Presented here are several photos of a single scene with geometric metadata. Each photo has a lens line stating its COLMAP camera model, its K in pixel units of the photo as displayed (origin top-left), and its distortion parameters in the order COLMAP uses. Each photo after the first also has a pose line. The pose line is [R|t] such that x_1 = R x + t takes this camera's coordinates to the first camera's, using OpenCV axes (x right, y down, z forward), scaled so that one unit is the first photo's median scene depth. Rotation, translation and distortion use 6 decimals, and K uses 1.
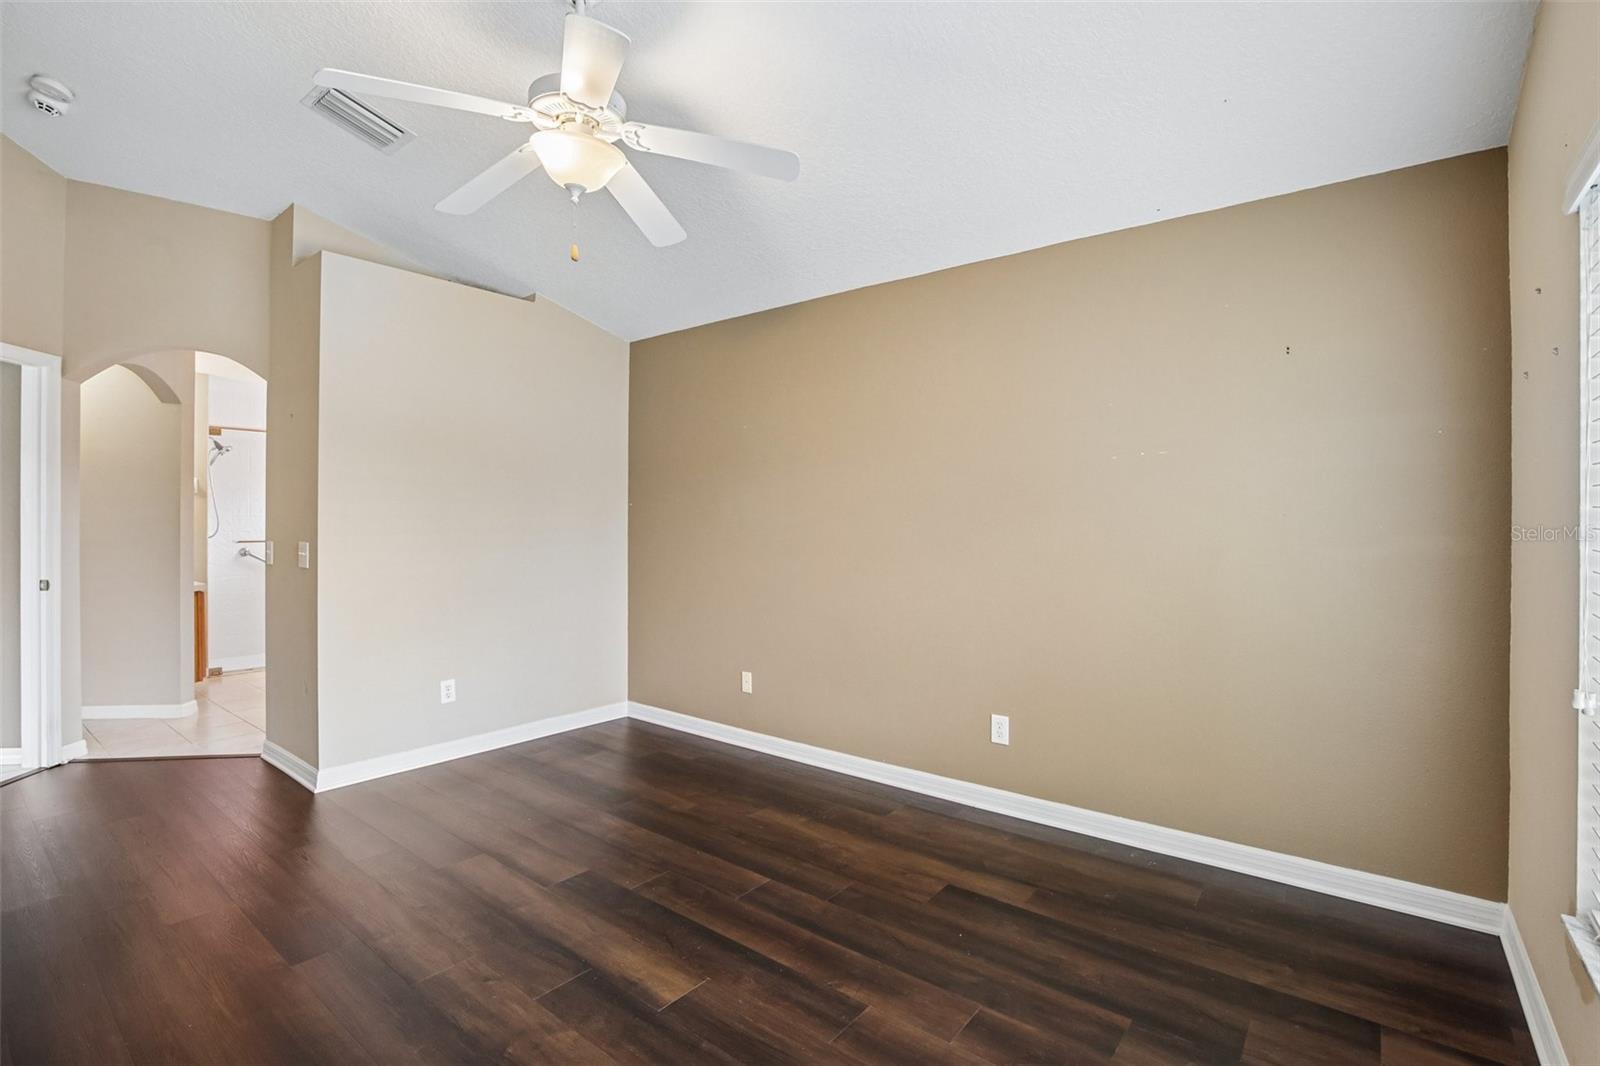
lens RADIAL K [[731.5, 0, 798.1], [0, 731.5, 519.9], [0, 0, 1]] dist [-0.020951, 0.003408]
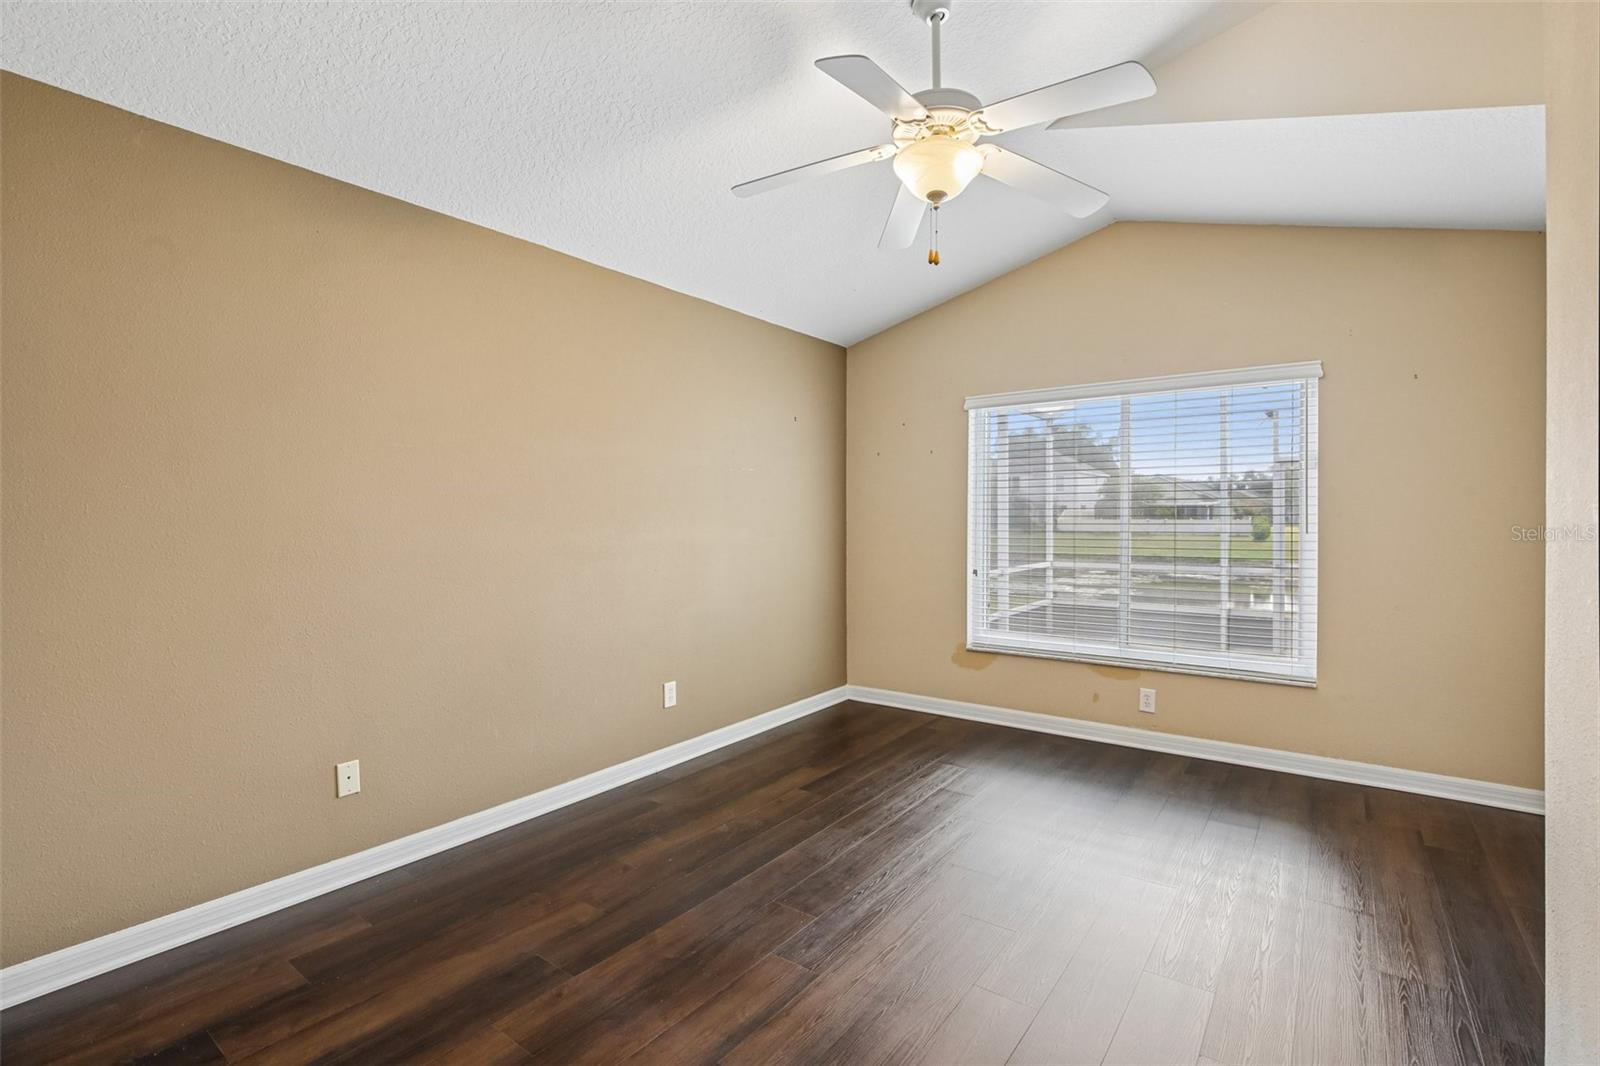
lens RADIAL K [[731.5, 0, 801.2], [0, 731.5, 534.1], [0, 0, 1]] dist [-0.020951, 0.003408]
pose [[-0.029661, -0.009638, 0.999514, -0.936512], [0.017445, 0.999796, 0.010159, 0.030564], [-0.999408, 0.017738, -0.029487, 0.883476]]
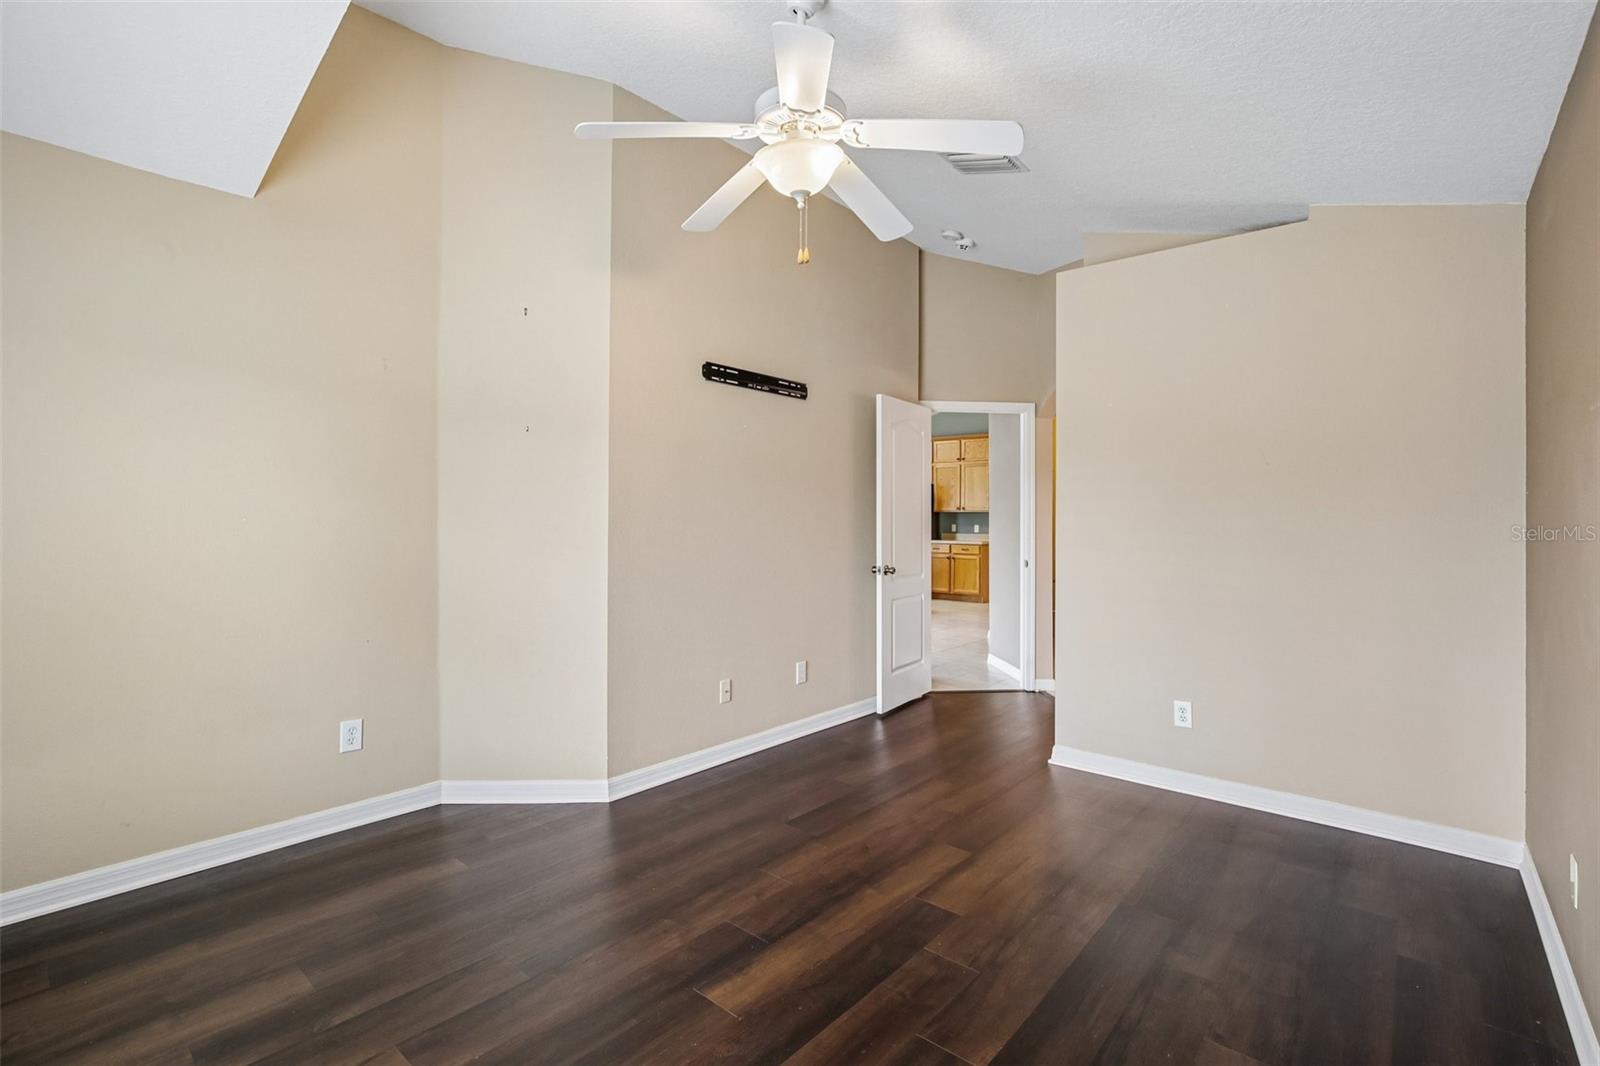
lens RADIAL K [[731.5, 0, 810.0], [0, 731.5, 517.7], [0, 0, 1]] dist [-0.020951, 0.003408]
pose [[-0.018363, -0.004150, -0.999823, 0.520387], [-0.004432, 0.999982, -0.004069, 0.006660], [0.999822, 0.004356, -0.018381, 0.732904]]
